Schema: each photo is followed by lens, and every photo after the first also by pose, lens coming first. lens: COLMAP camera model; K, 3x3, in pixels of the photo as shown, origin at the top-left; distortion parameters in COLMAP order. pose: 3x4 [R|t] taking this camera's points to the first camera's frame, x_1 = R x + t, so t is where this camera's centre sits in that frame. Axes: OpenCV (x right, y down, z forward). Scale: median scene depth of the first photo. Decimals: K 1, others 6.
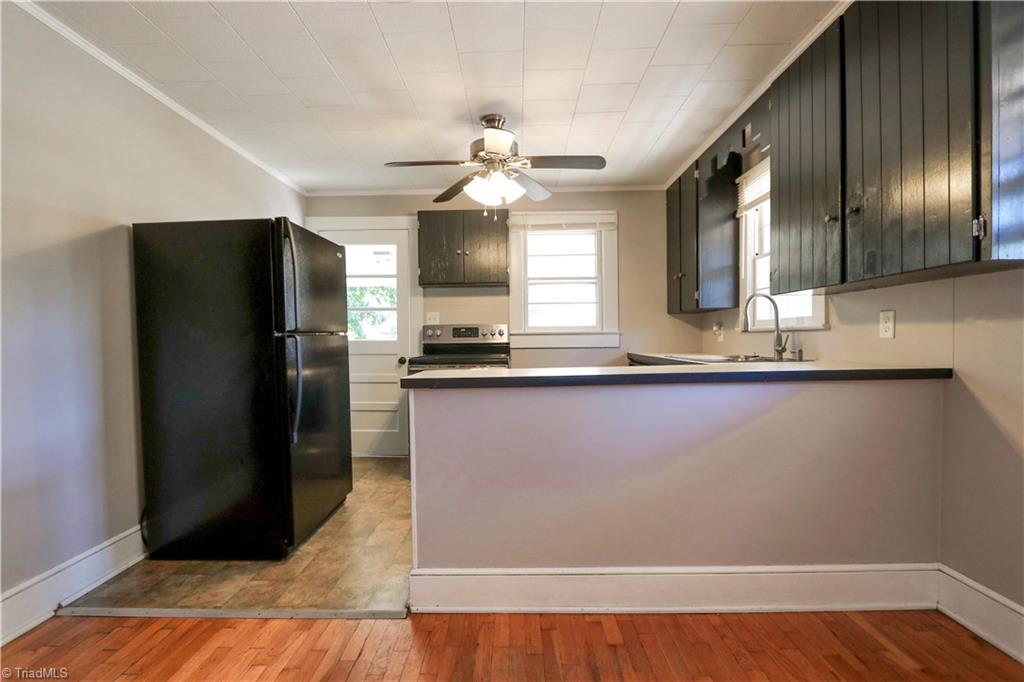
lens RADIAL K [[473.2, 0, 507.4], [0, 473.2, 349.6], [0, 0, 1]] dist [-0.018753, -0.000139]
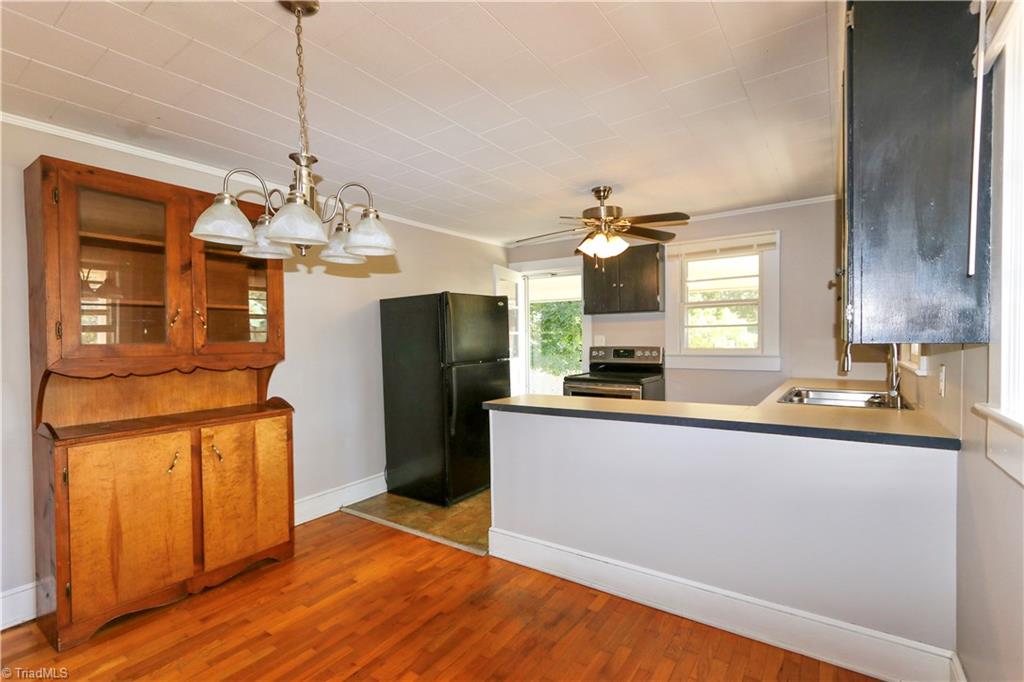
lens RADIAL K [[474.1, 0, 504.0], [0, 474.1, 348.3], [0, 0, 1]] dist [-0.019627, 0.004111]
pose [[0.826440, 0.014529, -0.562837, 0.470638], [-0.008344, 0.999873, 0.013558, -0.092321], [0.562963, -0.006508, 0.826457, -0.165105]]
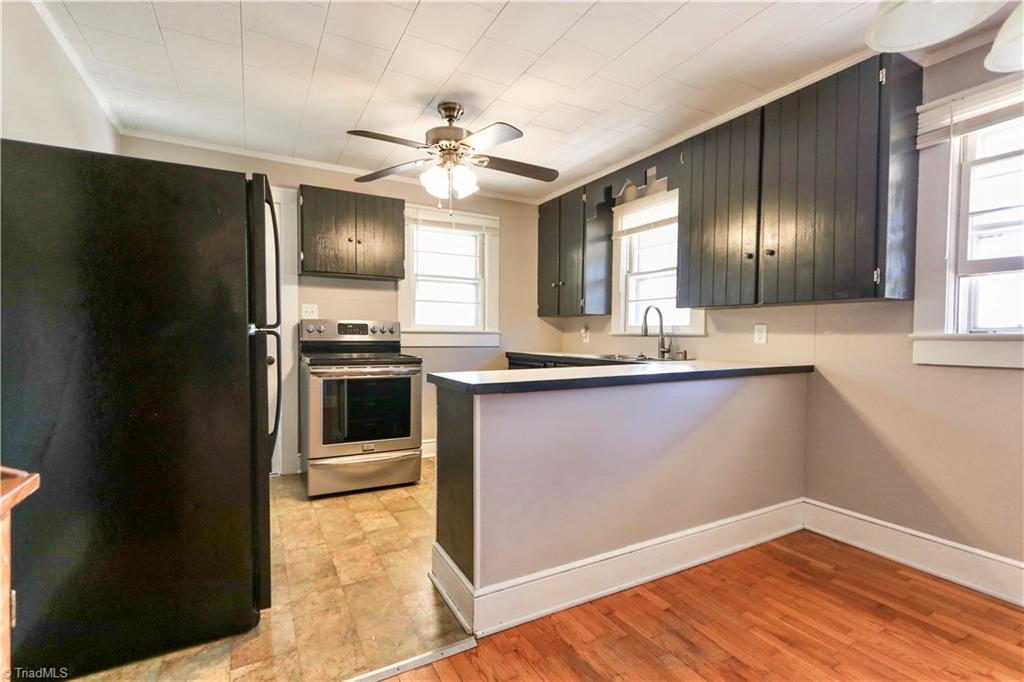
lens RADIAL K [[466.8, 0, 505.7], [0, 466.8, 349.2], [0, 0, 1]] dist [-0.004582, -0.000143]
pose [[0.864817, 0.004439, 0.502068, -0.417902], [-0.007980, 0.999956, 0.004905, -0.006909], [-0.502025, -0.008249, 0.864814, 0.129775]]
